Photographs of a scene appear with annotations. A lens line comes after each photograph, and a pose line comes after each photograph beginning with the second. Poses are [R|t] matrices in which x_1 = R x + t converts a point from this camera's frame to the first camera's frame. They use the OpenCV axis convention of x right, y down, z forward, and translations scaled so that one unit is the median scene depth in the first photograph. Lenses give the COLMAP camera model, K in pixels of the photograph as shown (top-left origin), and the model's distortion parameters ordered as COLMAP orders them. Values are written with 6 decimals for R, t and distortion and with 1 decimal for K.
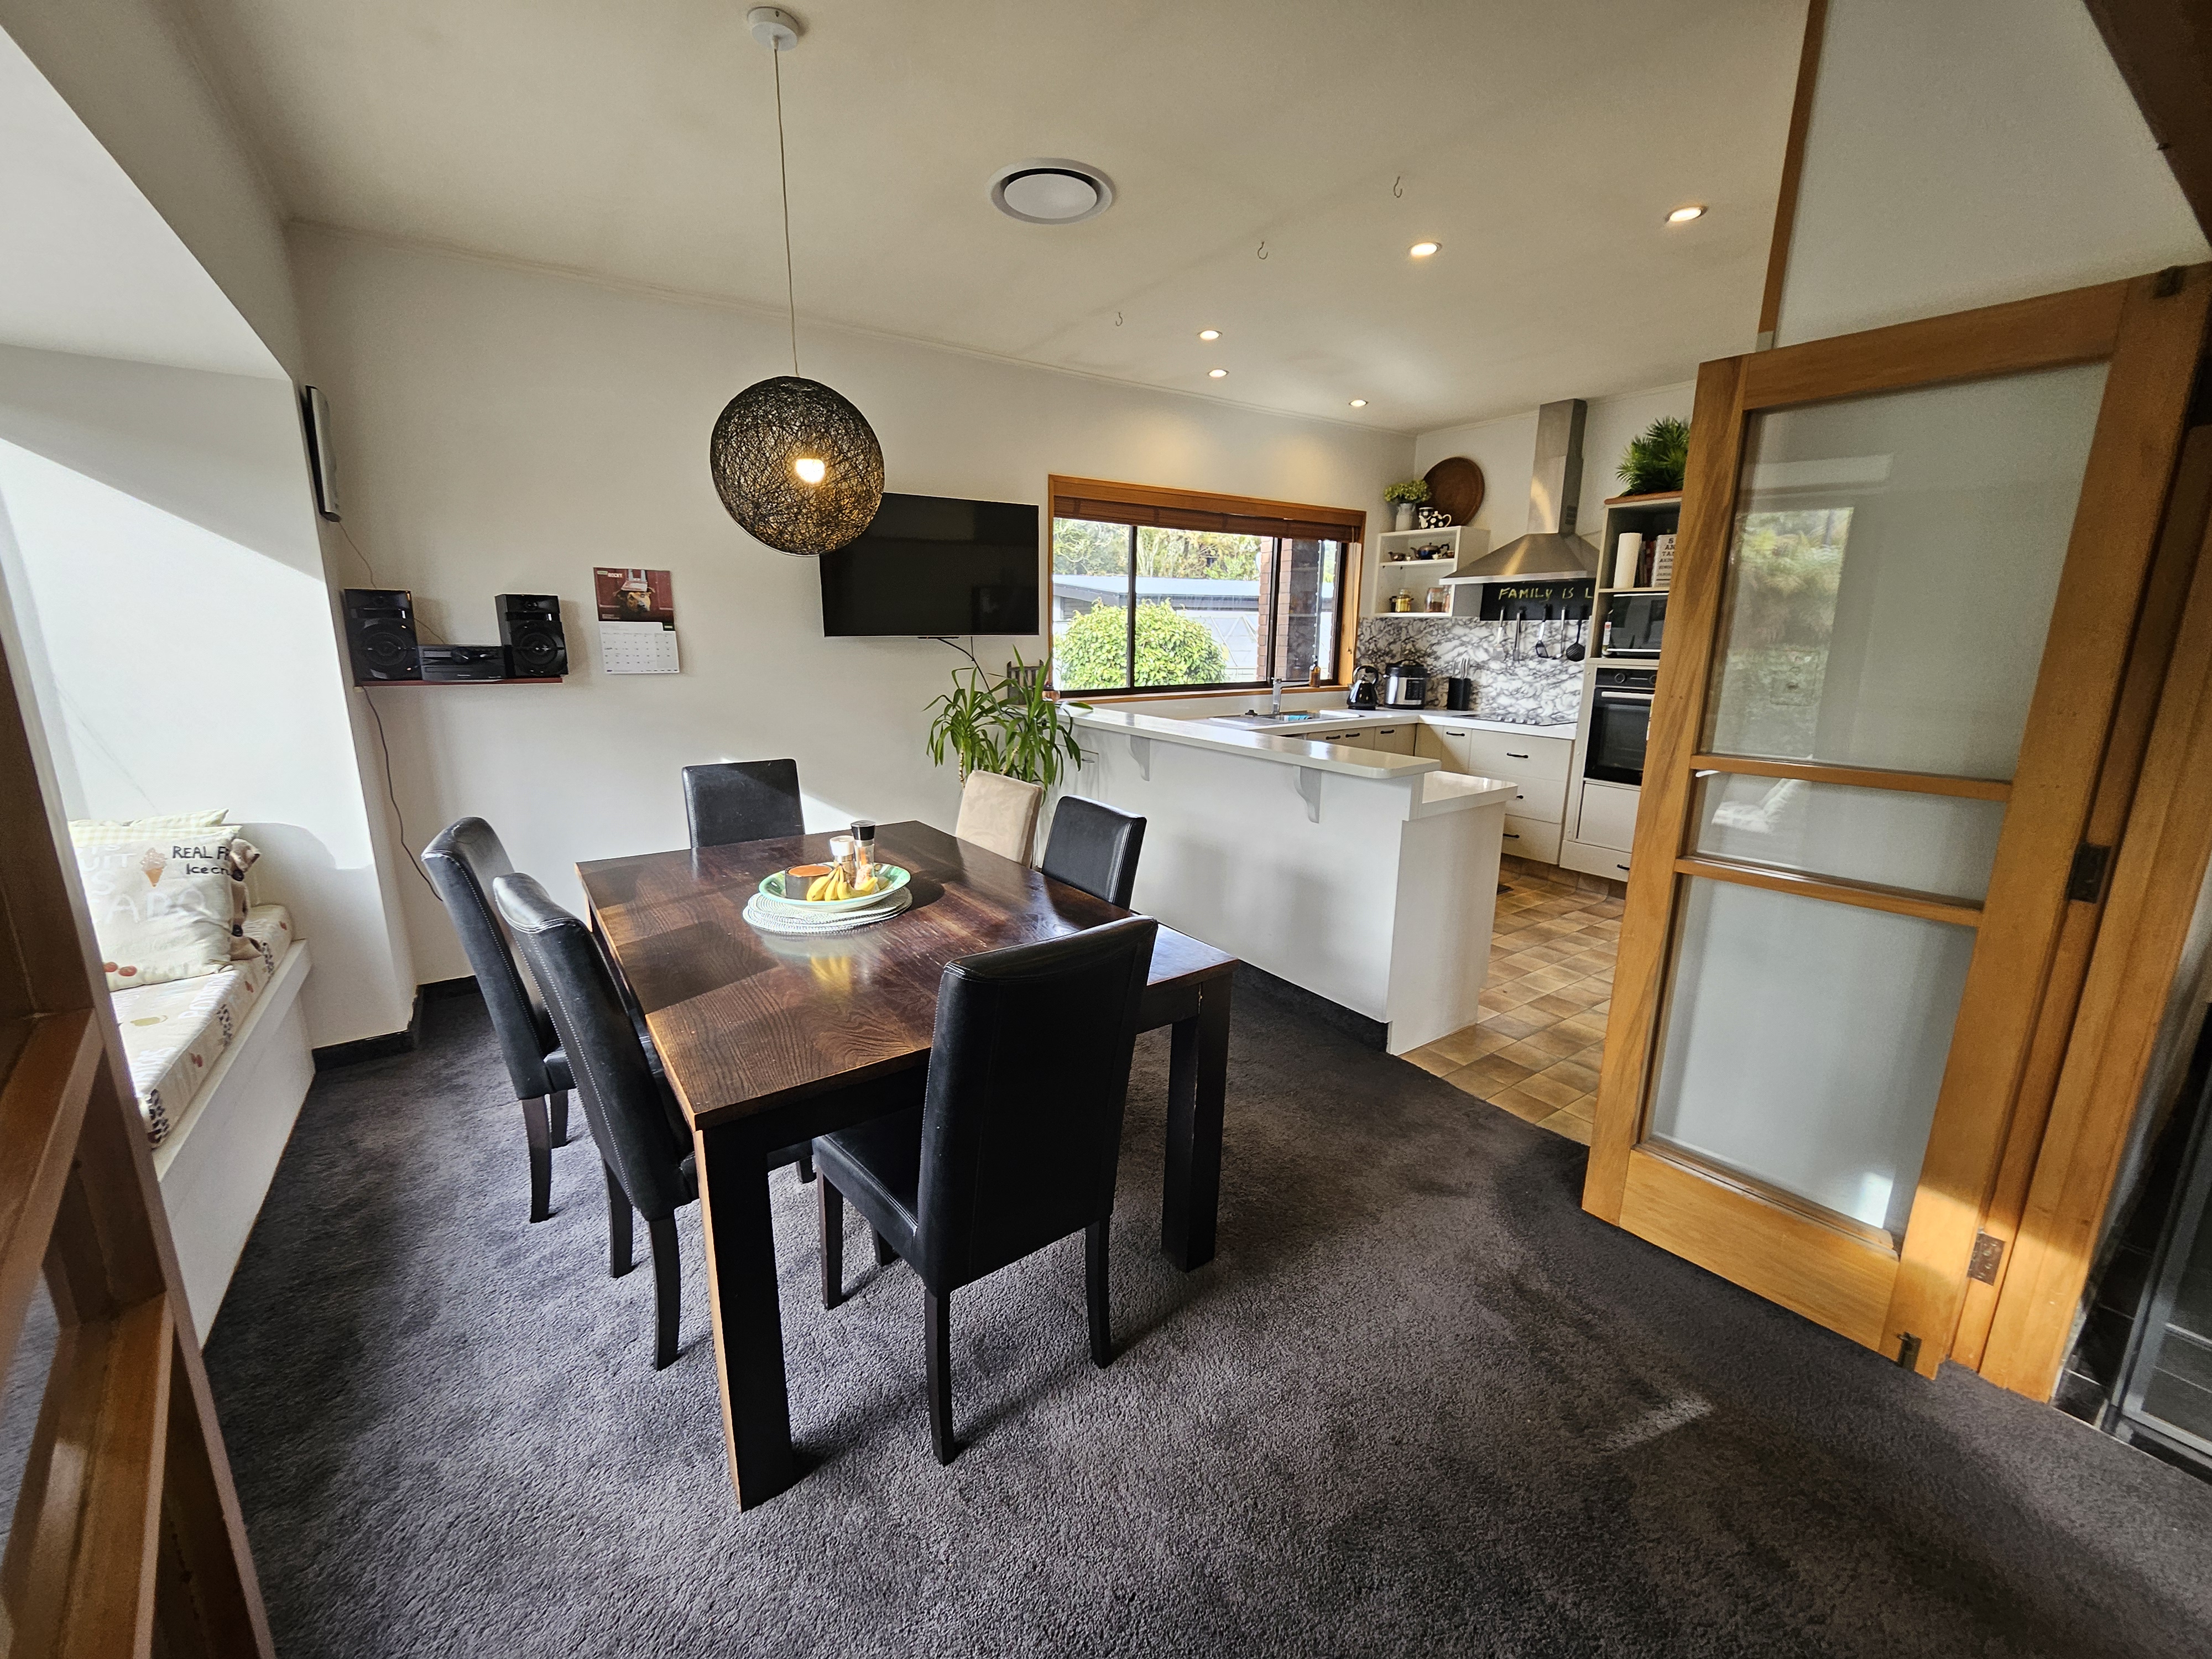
lens RADIAL K [[880.0, 0, 1101.4], [0, 880.0, 817.8], [0, 0, 1]] dist [-0.000023, -0.000011]
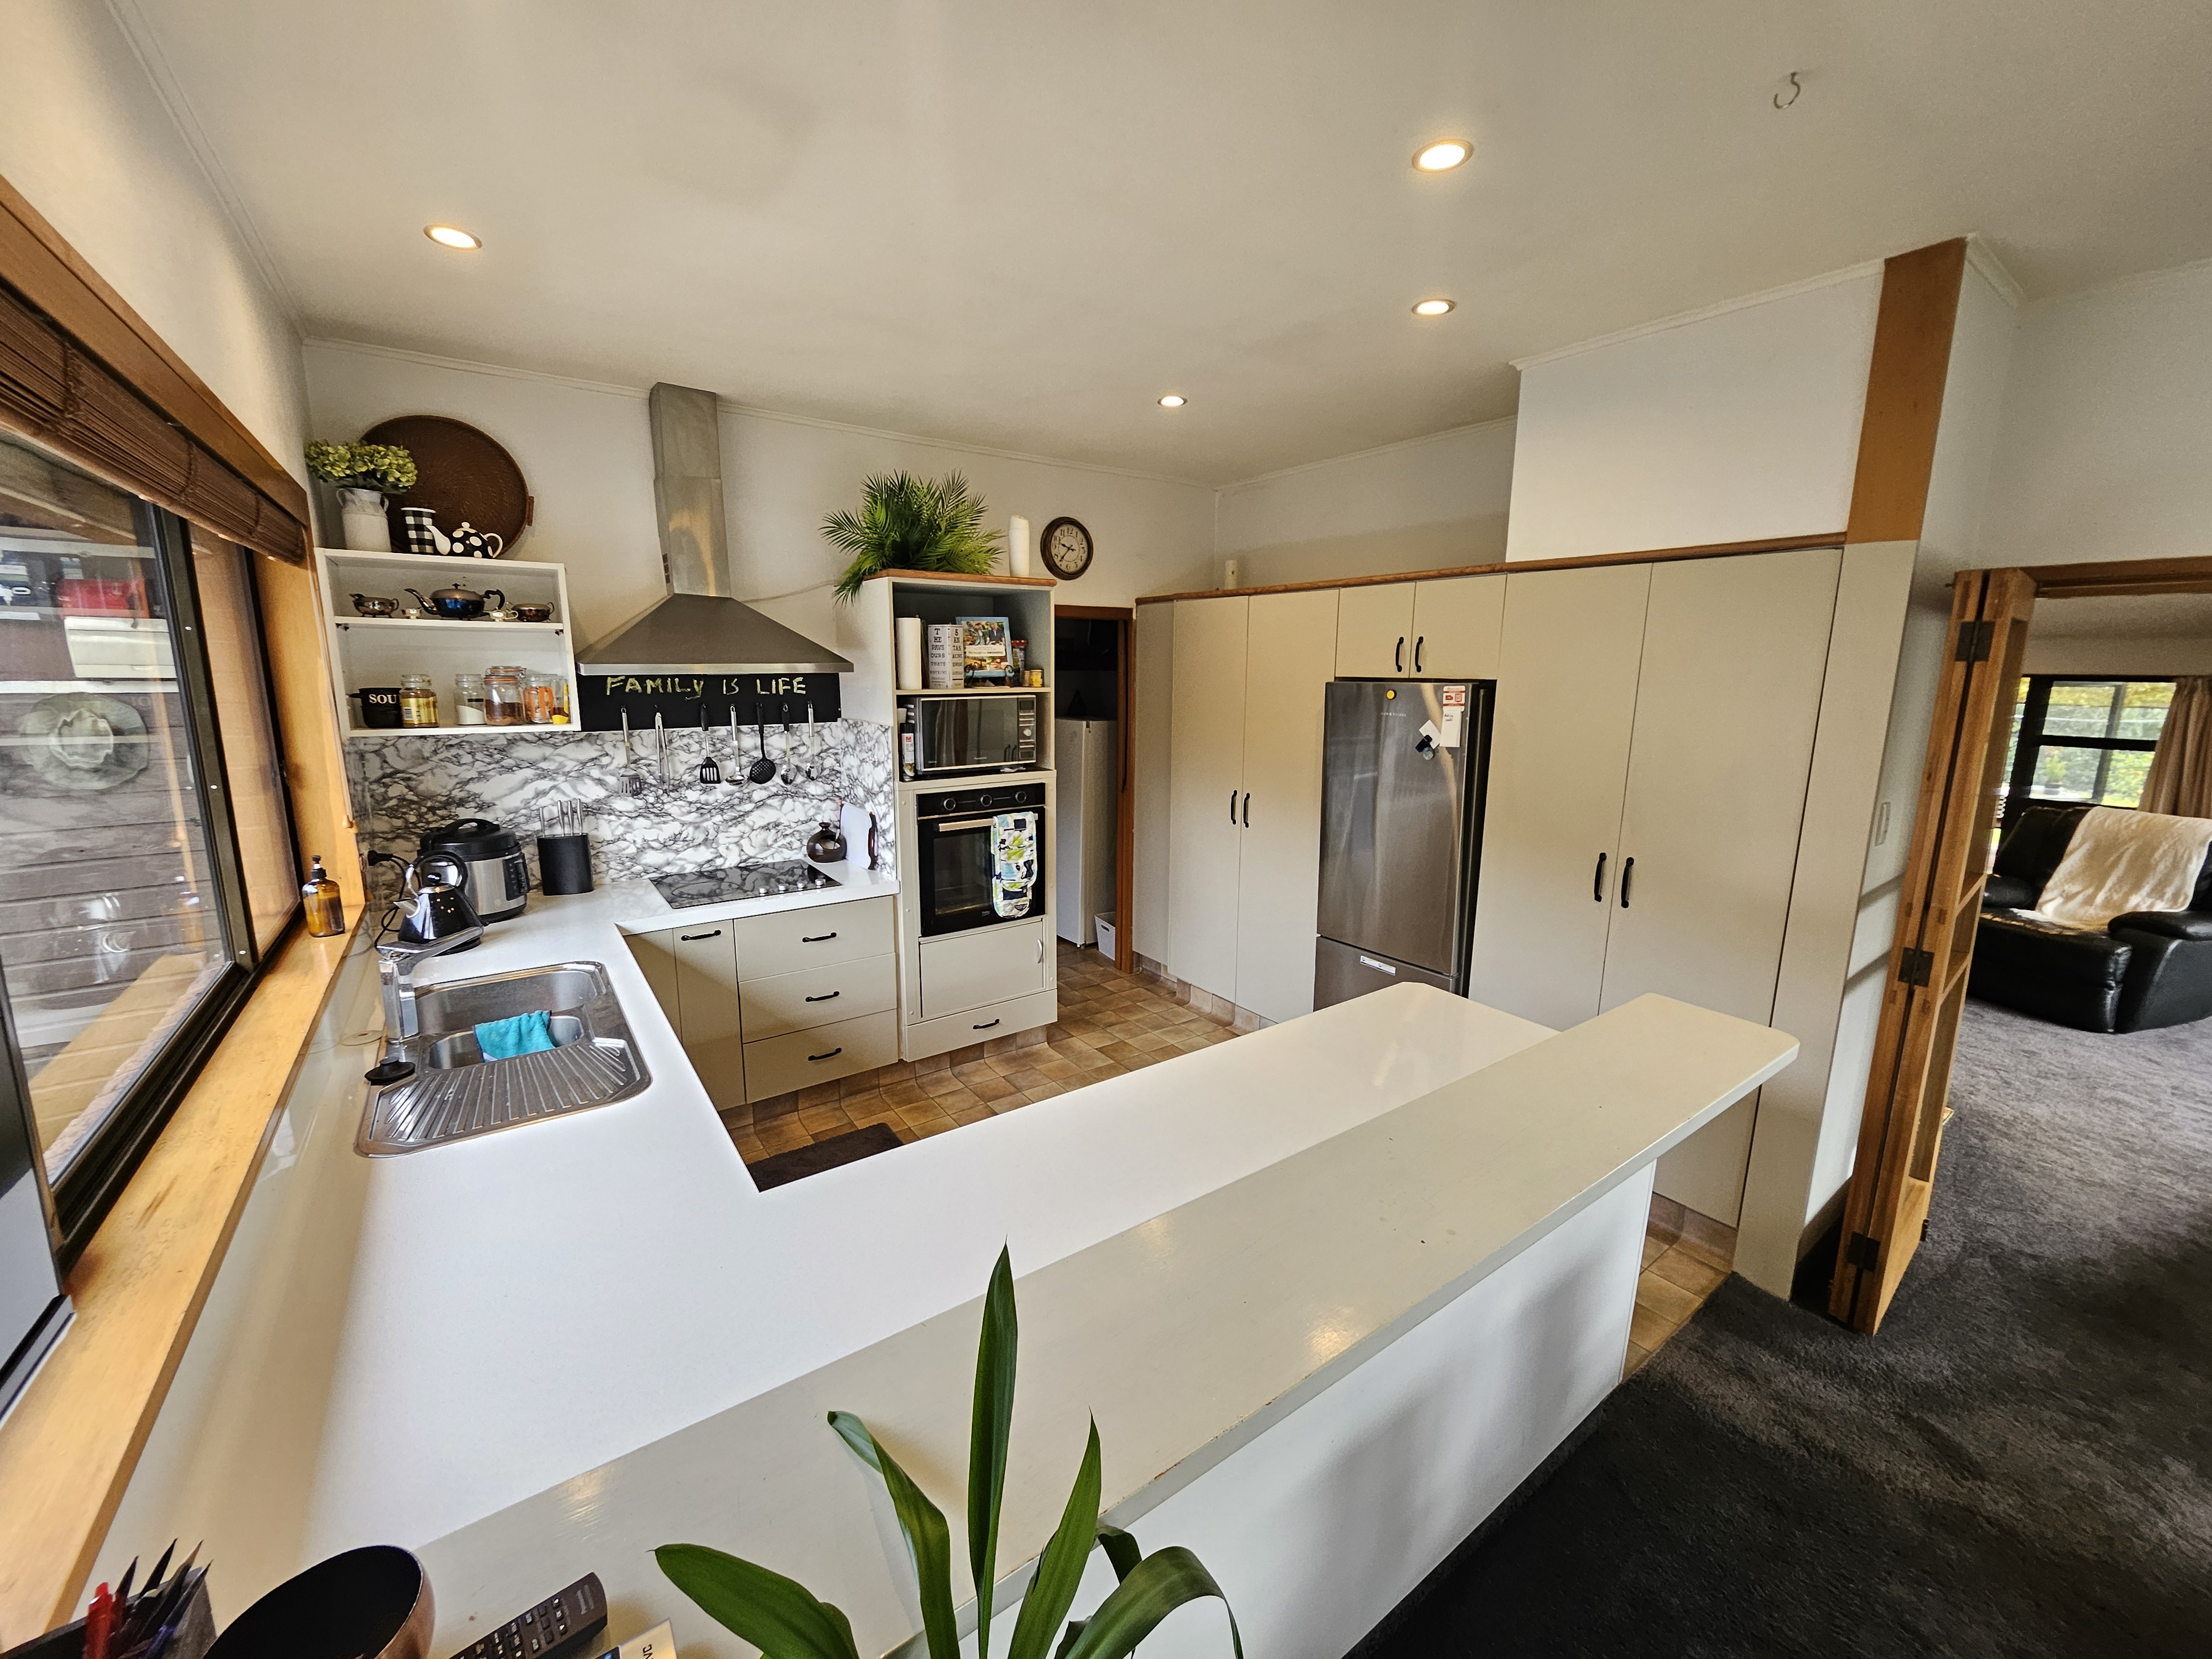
lens RADIAL K [[880.0, 0, 1110.2], [0, 880.0, 830.1], [0, 0, 1]] dist [-0.000023, -0.000011]
pose [[-0.017017, -0.199688, 0.979712, -0.147217], [0.205592, 0.958217, 0.198878, -0.220418], [-0.978490, 0.204805, 0.024748, 0.713760]]
